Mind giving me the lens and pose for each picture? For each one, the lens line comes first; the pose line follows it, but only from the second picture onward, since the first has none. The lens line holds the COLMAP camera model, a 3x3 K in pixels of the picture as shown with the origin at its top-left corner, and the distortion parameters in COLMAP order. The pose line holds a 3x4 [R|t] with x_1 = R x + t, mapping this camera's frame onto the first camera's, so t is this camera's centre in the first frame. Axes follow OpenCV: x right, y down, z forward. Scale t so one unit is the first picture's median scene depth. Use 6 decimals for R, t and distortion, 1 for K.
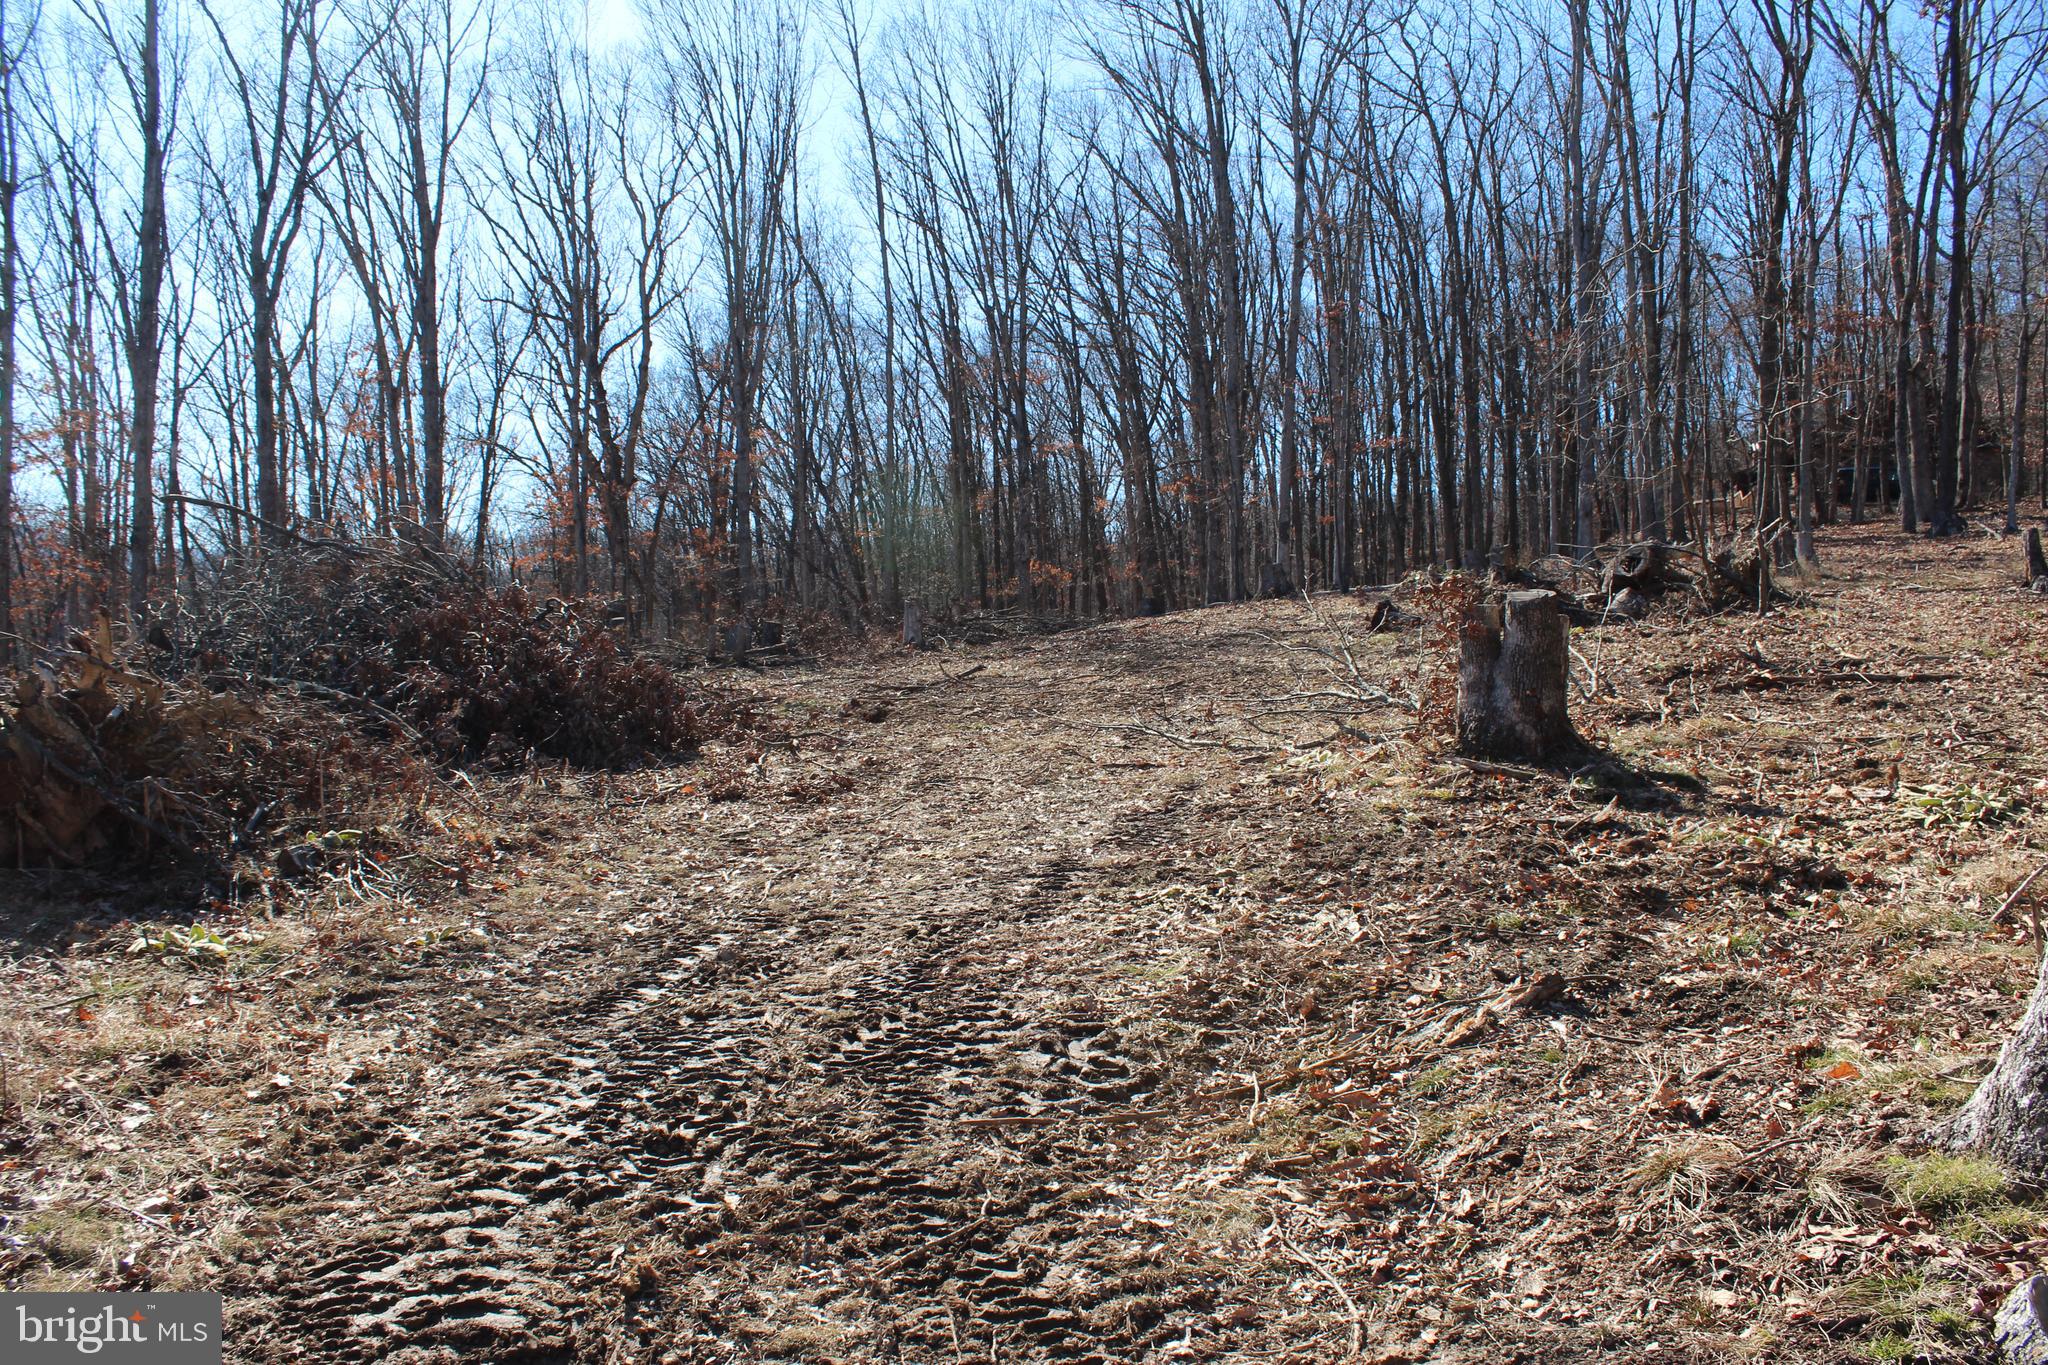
lens RADIAL K [[1070.0, 0, 986.0], [0, 1070.0, 715.1], [0, 0, 1]] dist [-0.048920, 0.020209]
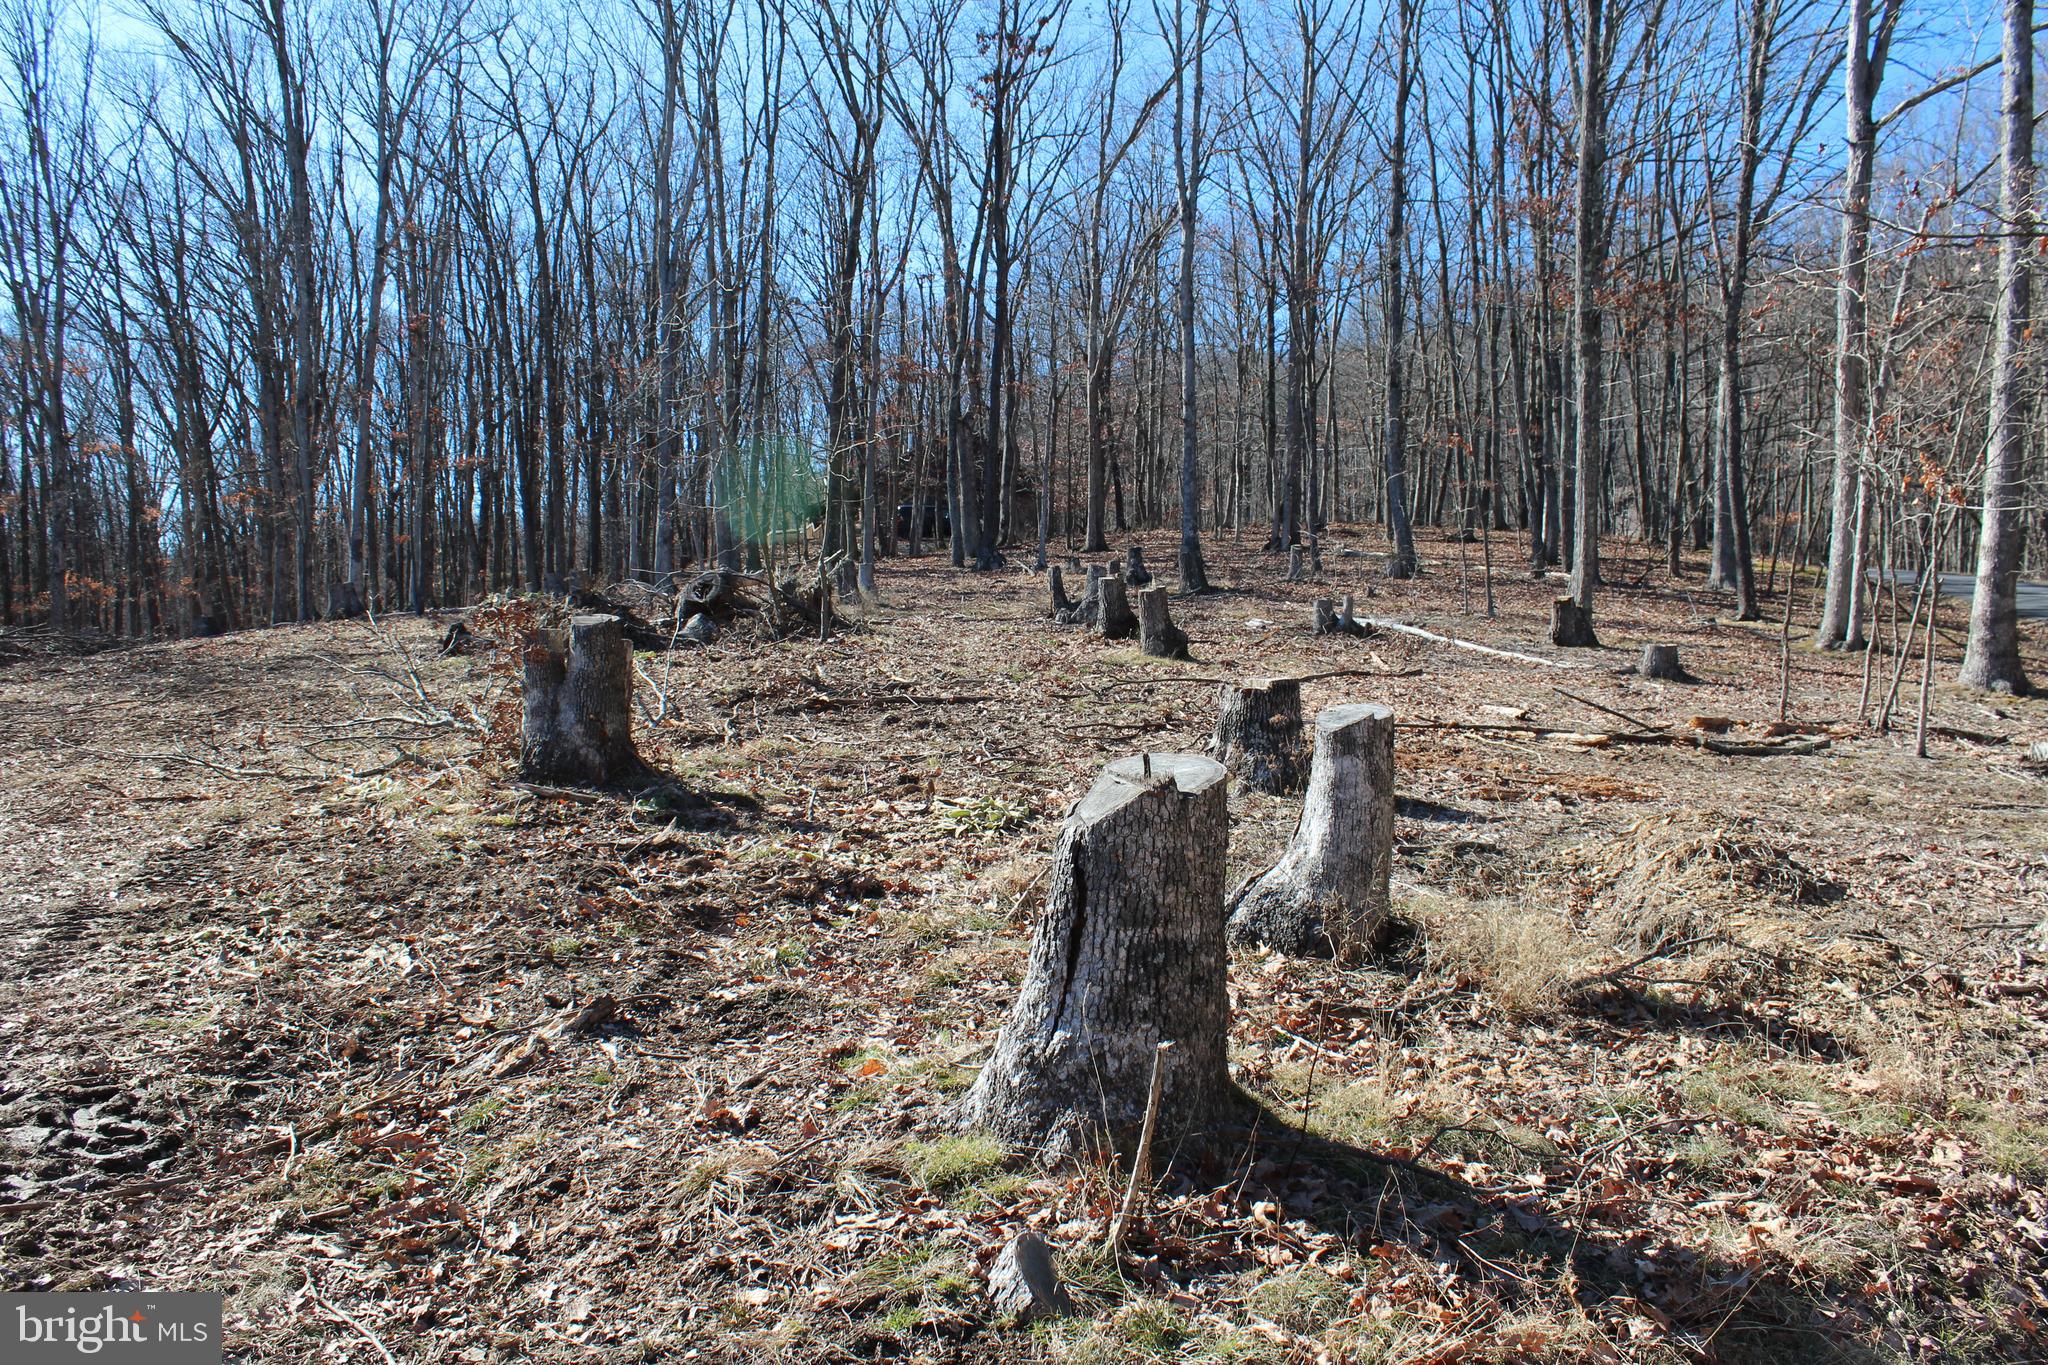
lens RADIAL K [[1070.0, 0, 1083.0], [0, 1070.0, 716.9], [0, 0, 1]] dist [-0.048920, 0.020209]
pose [[0.950724, -0.009060, 0.309905, 0.642424], [0.012487, 0.999881, -0.009077, -0.005852], [-0.309786, 0.012499, 0.950724, -0.100319]]
